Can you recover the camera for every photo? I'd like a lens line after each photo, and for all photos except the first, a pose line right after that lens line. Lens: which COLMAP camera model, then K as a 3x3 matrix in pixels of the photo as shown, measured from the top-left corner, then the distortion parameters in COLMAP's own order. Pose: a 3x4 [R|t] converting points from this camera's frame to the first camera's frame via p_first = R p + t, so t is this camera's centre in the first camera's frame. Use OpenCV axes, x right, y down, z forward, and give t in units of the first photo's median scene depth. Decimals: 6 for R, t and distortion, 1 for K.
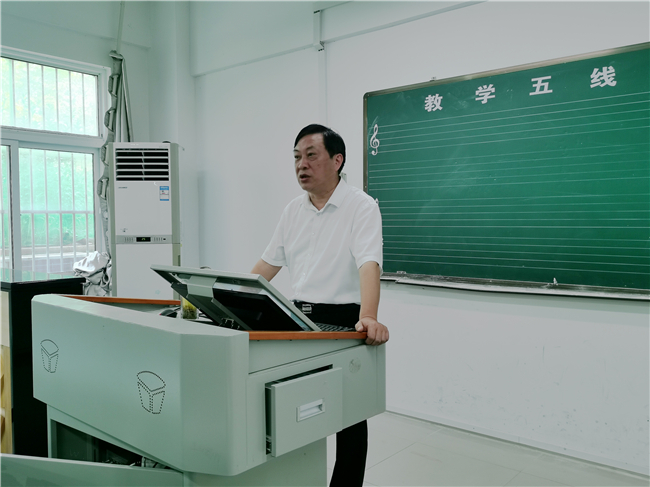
lens RADIAL K [[590.1, 0, 325.0], [0, 590.1, 243.5], [0, 0, 1]] dist [0.040356, -0.012036]
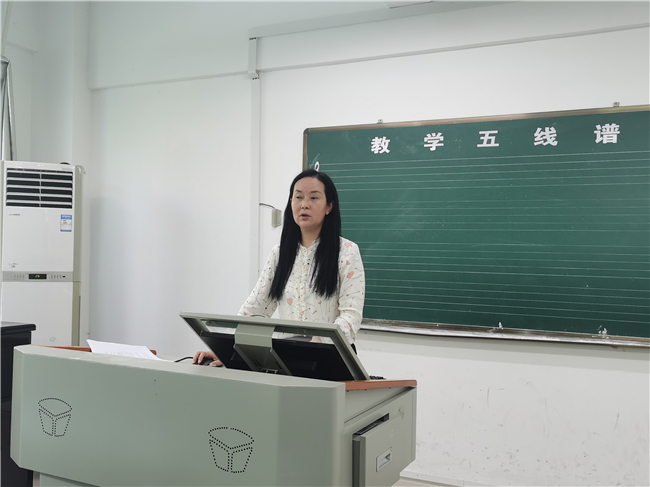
lens RADIAL K [[661.2, 0, 325.0], [0, 661.2, 243.5], [0, 0, 1]] dist [0.048610, -0.002287]
pose [[0.960861, 0.030583, 0.275336, -0.218093], [-0.016241, 0.998397, -0.054221, -0.011106], [-0.276553, 0.047627, 0.959818, -0.037038]]
